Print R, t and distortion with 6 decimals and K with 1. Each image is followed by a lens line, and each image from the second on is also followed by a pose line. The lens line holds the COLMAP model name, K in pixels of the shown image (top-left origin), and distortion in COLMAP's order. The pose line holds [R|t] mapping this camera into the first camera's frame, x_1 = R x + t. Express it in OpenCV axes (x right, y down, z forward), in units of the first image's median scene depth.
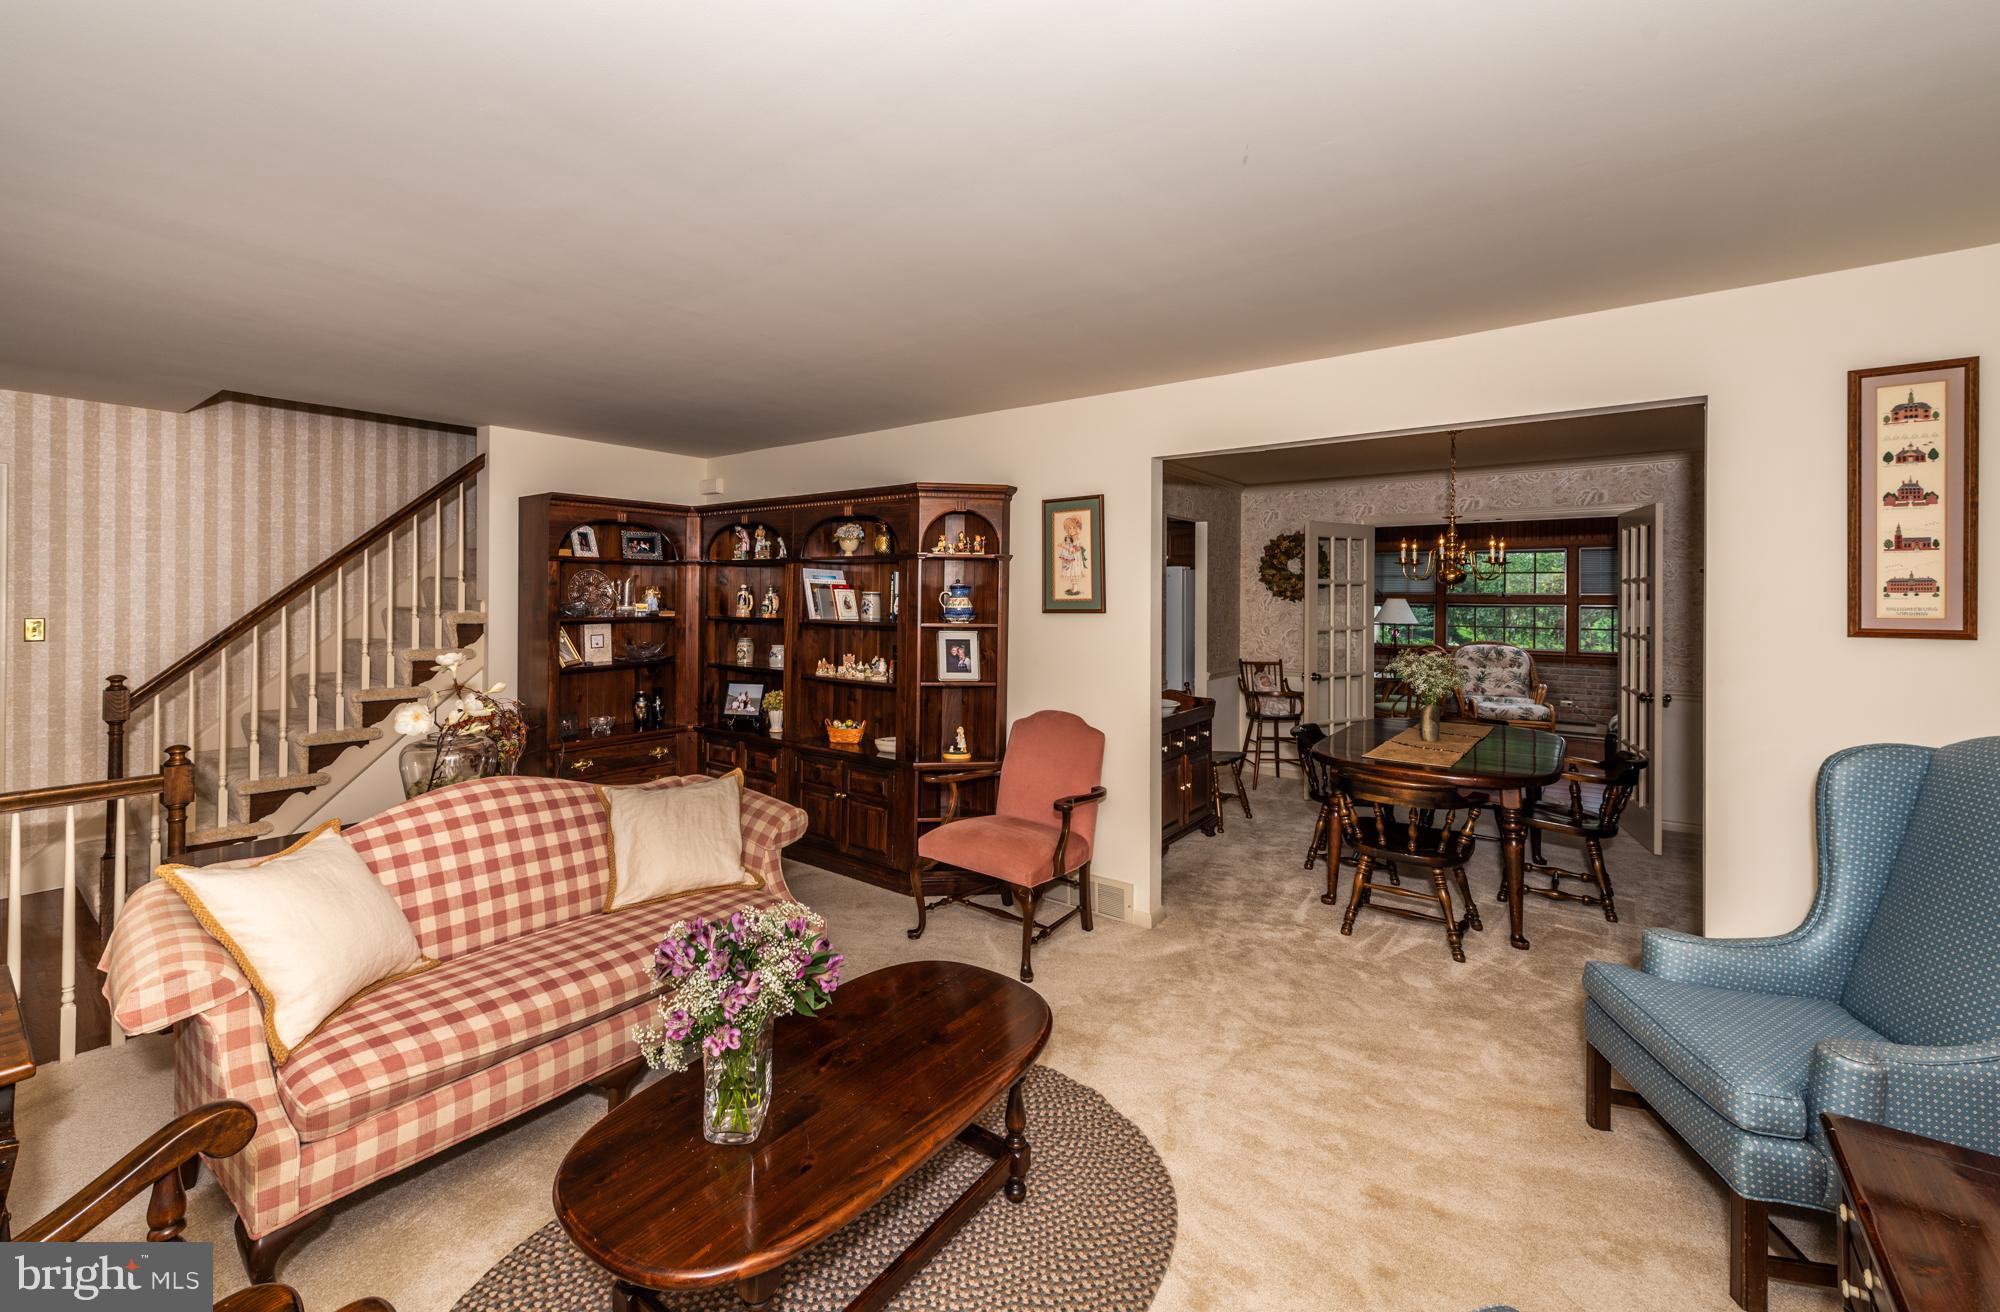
lens RADIAL K [[831.5, 0, 929.1], [0, 831.5, 591.2], [0, 0, 1]] dist [-0.001023, -0.000207]
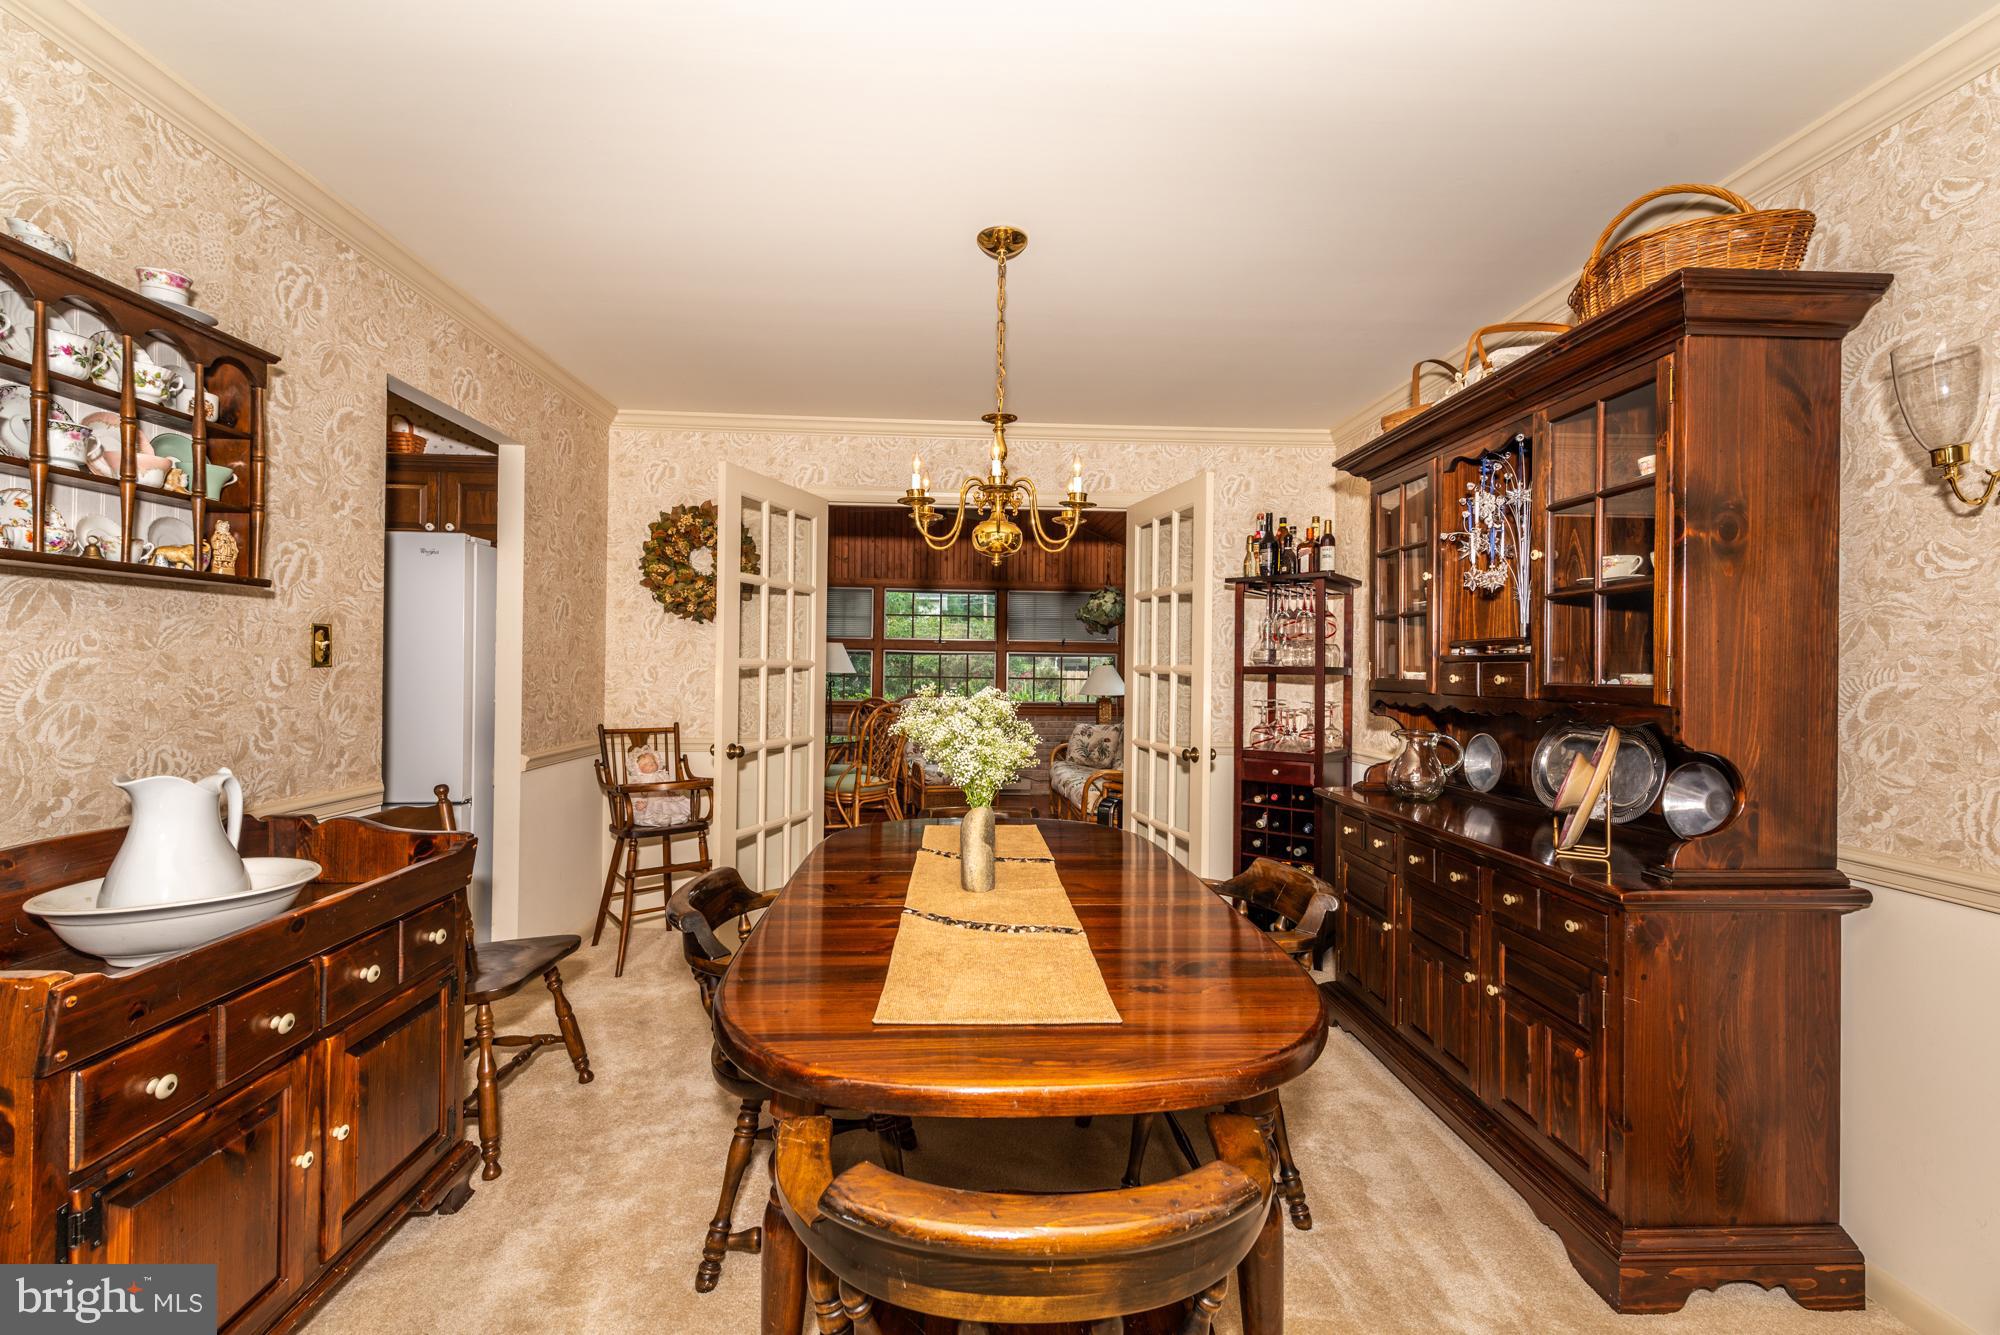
lens RADIAL K [[834.9, 0, 999.3], [0, 834.9, 665.9], [0, 0, 1]] dist [0.012759, -0.000644]
pose [[0.740416, 0.004938, 0.672130, 0.203272], [-0.009520, 0.999950, 0.003140, 0.039328], [-0.672081, -0.008724, 0.740426, 0.431579]]
